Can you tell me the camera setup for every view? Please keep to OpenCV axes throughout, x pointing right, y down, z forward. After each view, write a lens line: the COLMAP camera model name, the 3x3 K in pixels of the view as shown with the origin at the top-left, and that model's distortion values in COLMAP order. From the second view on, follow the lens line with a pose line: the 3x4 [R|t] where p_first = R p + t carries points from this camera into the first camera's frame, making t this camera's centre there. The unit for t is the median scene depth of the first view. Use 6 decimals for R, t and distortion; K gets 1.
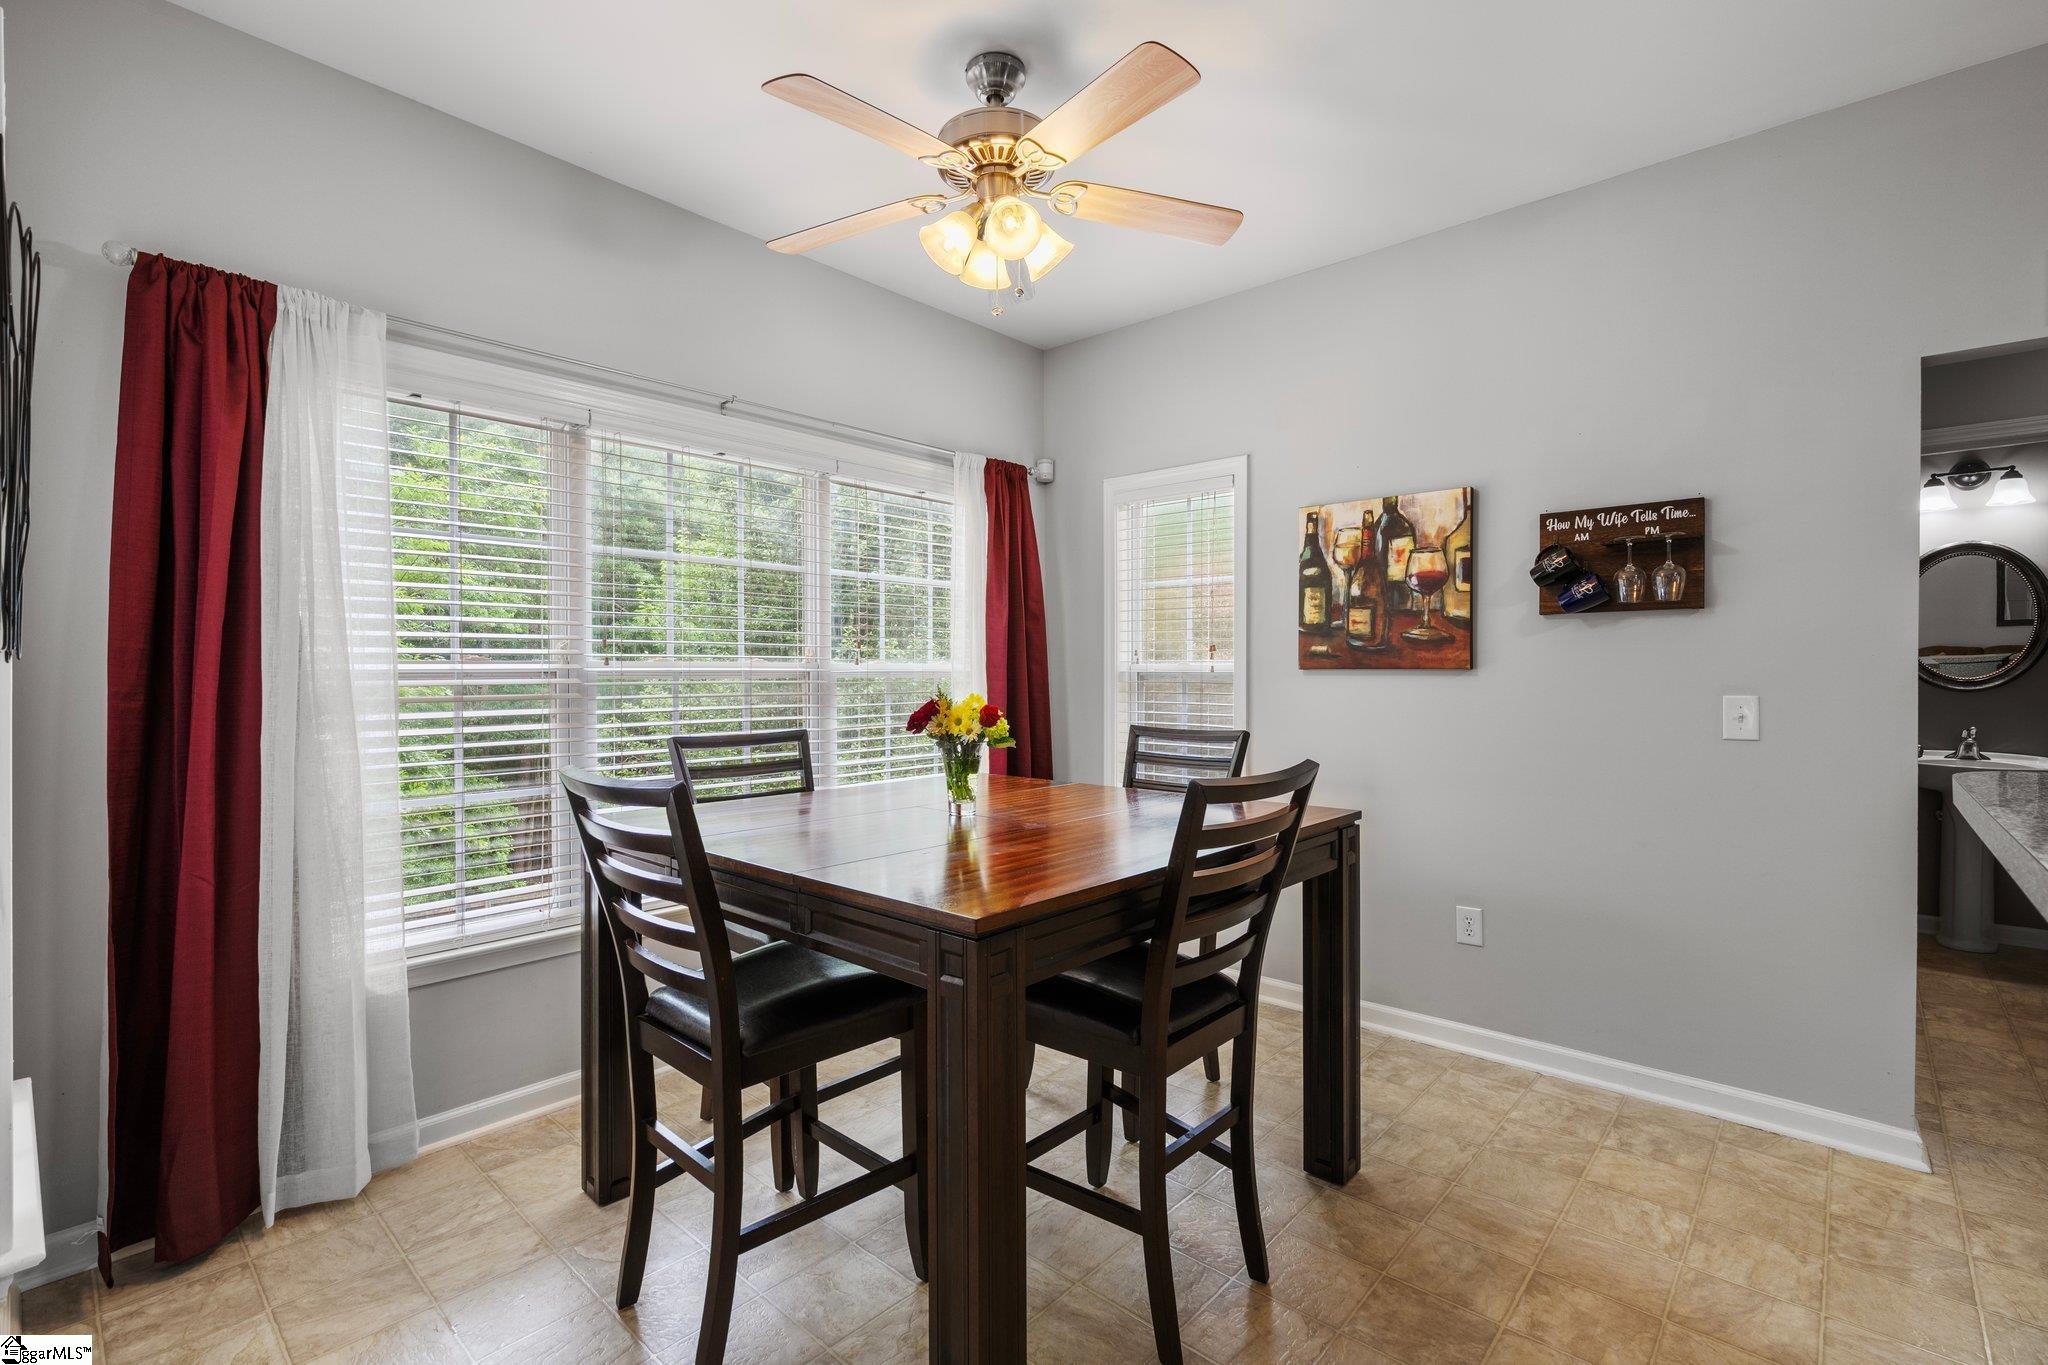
lens RADIAL K [[921.6, 0, 1021.8], [0, 921.6, 673.6], [0, 0, 1]] dist [-0.002103, 0.001413]
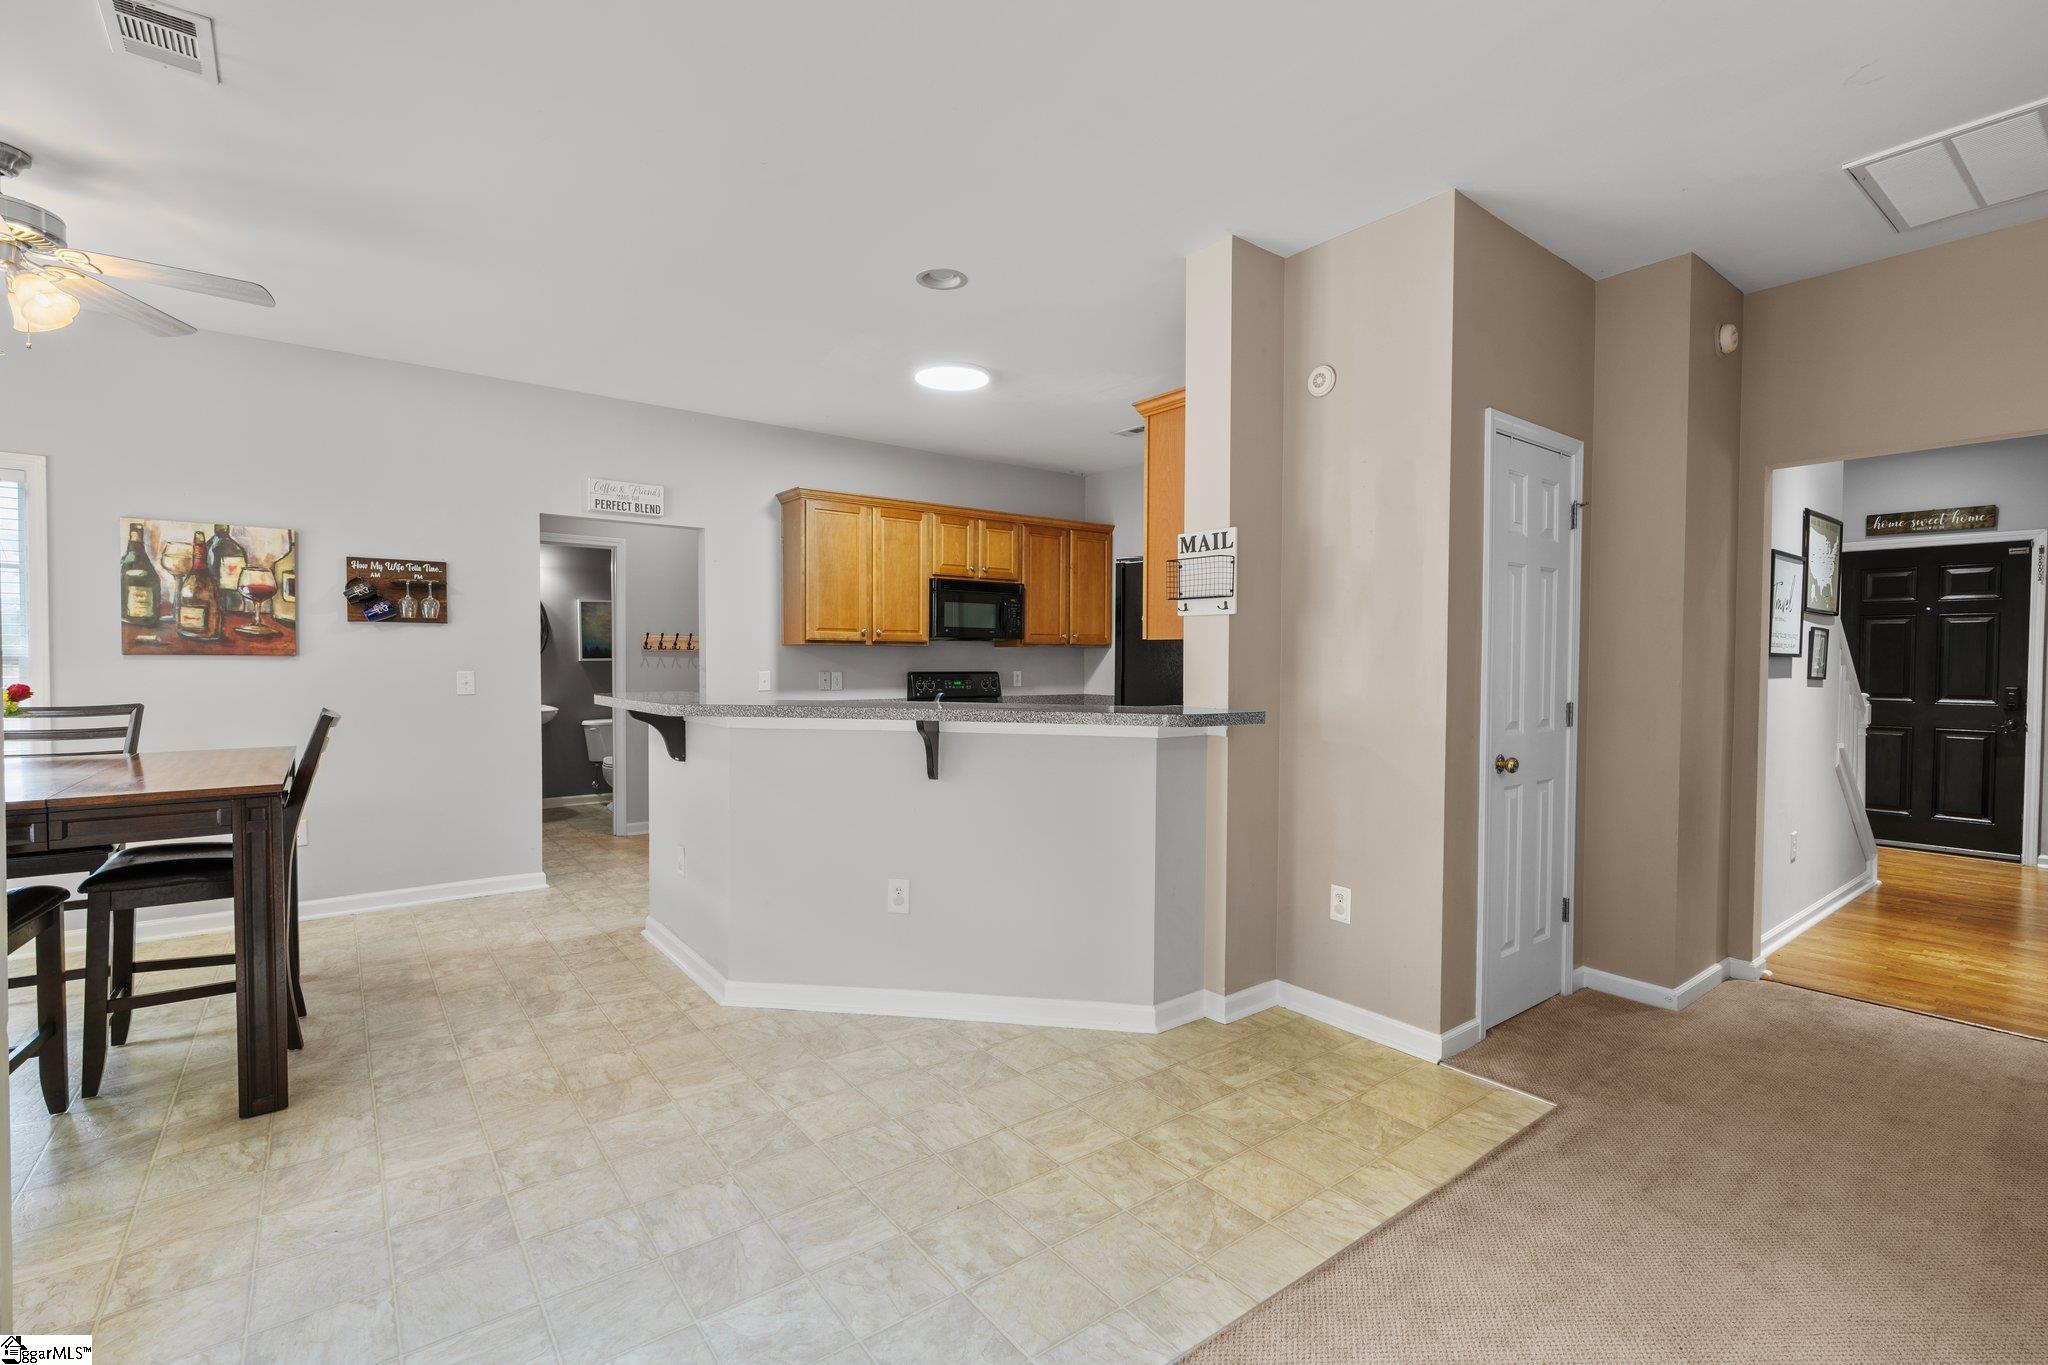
lens RADIAL K [[921.6, 0, 1025.9], [0, 921.6, 687.9], [0, 0, 1]] dist [-0.002103, 0.001413]
pose [[0.176794, -0.025712, 0.983912, -0.714994], [-0.001725, 0.999649, 0.026433, 0.005045], [-0.984246, -0.006370, 0.176687, -0.375364]]
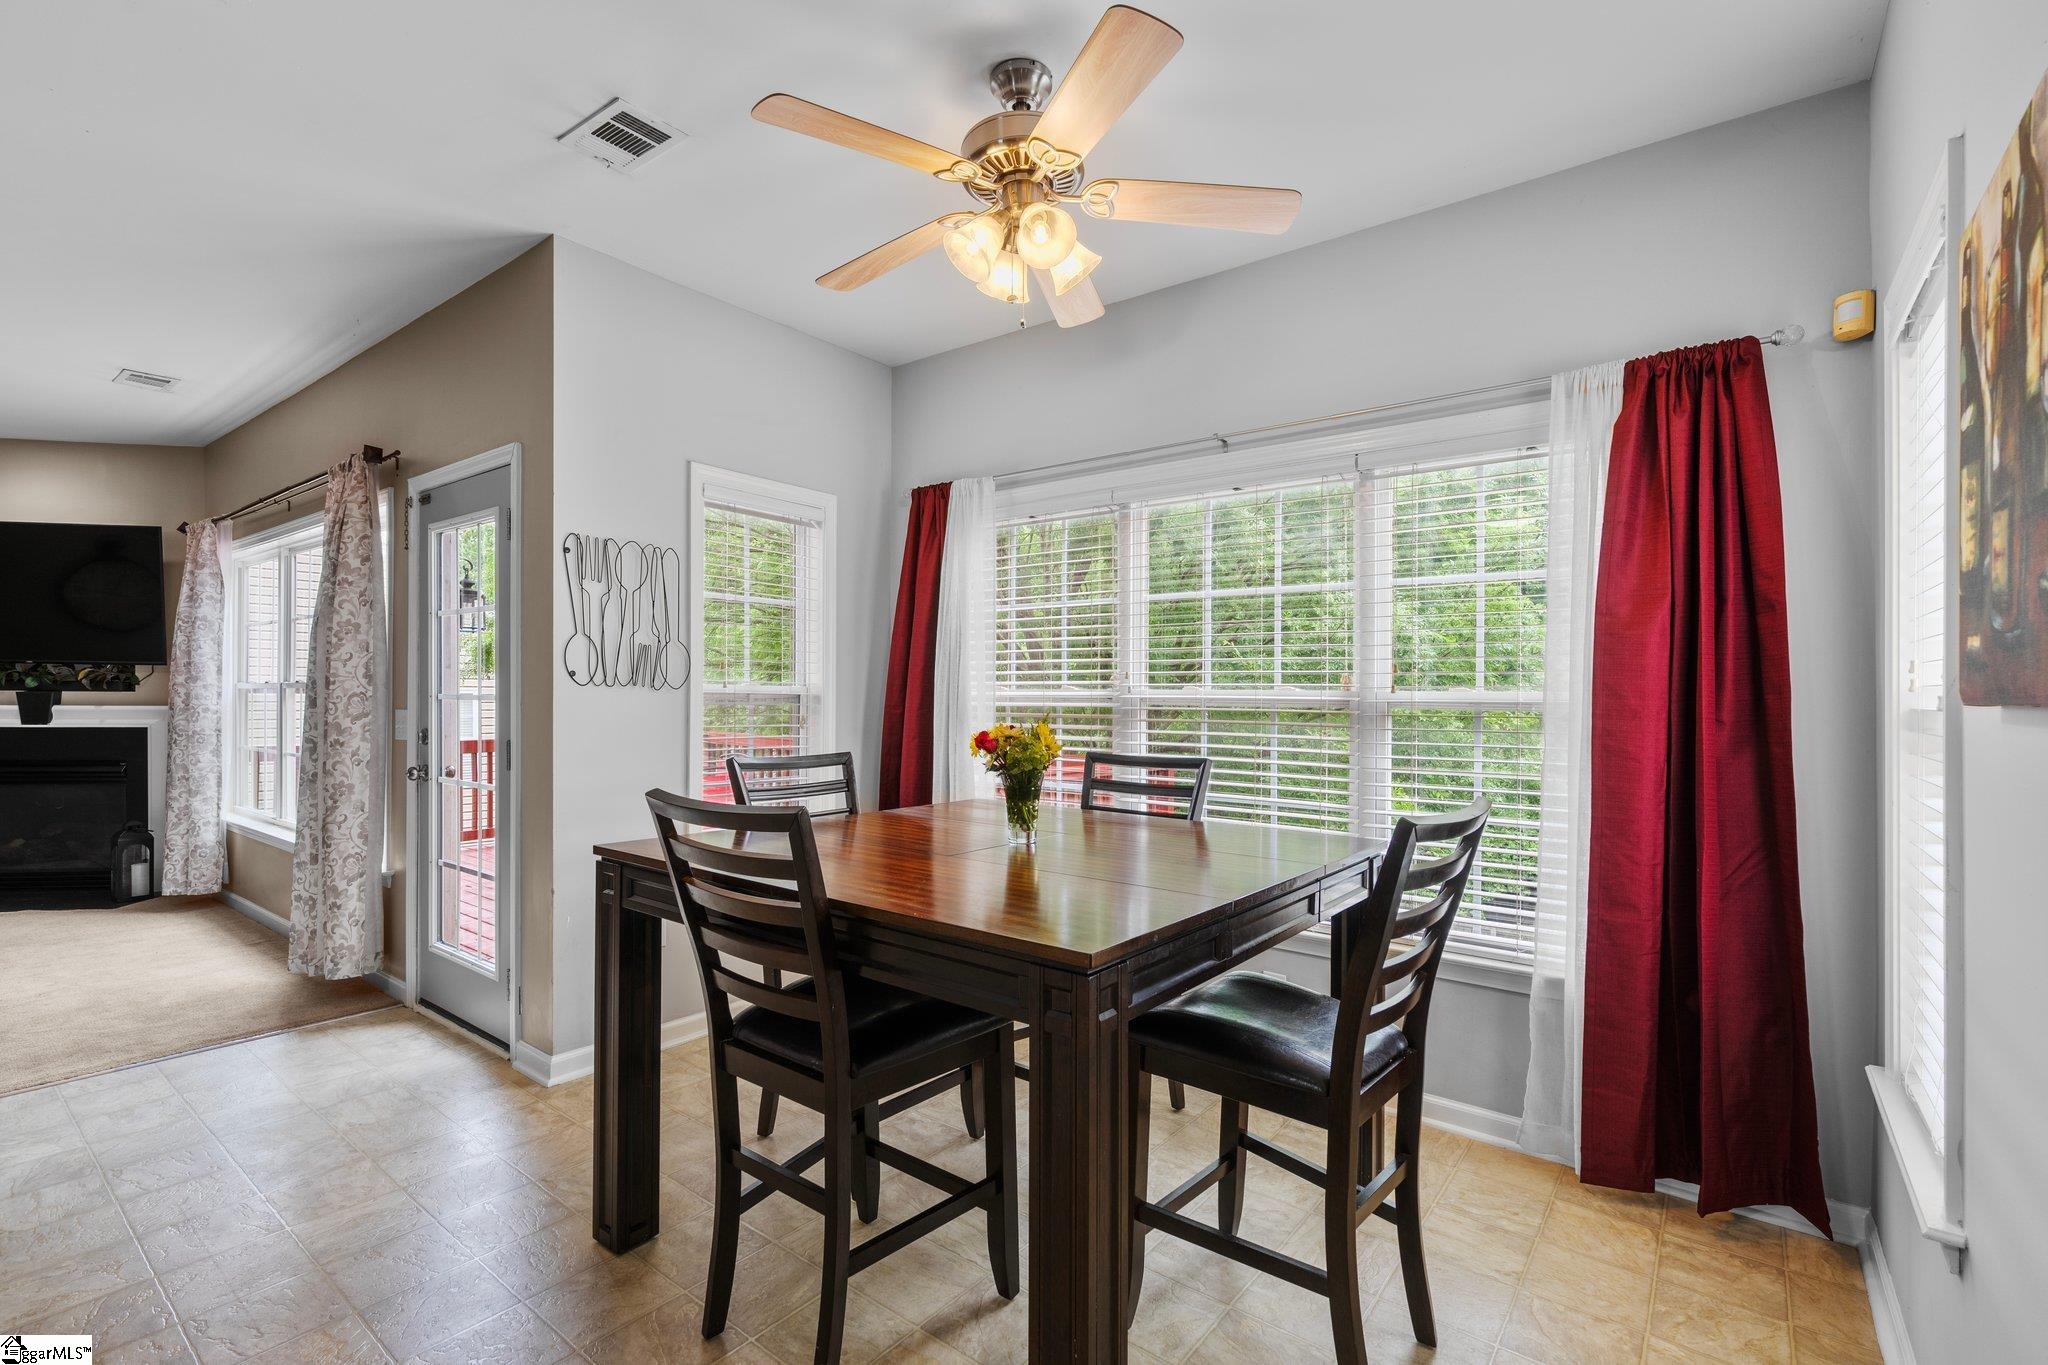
lens RADIAL K [[921.6, 0, 1007.5], [0, 921.6, 691.2], [0, 0, 1]] dist [-0.002103, 0.001413]
pose [[0.069798, -0.002702, -0.997558, 0.684645], [-0.014488, 0.999888, -0.003722, -0.003961], [0.997456, 0.014713, 0.069751, 0.673108]]
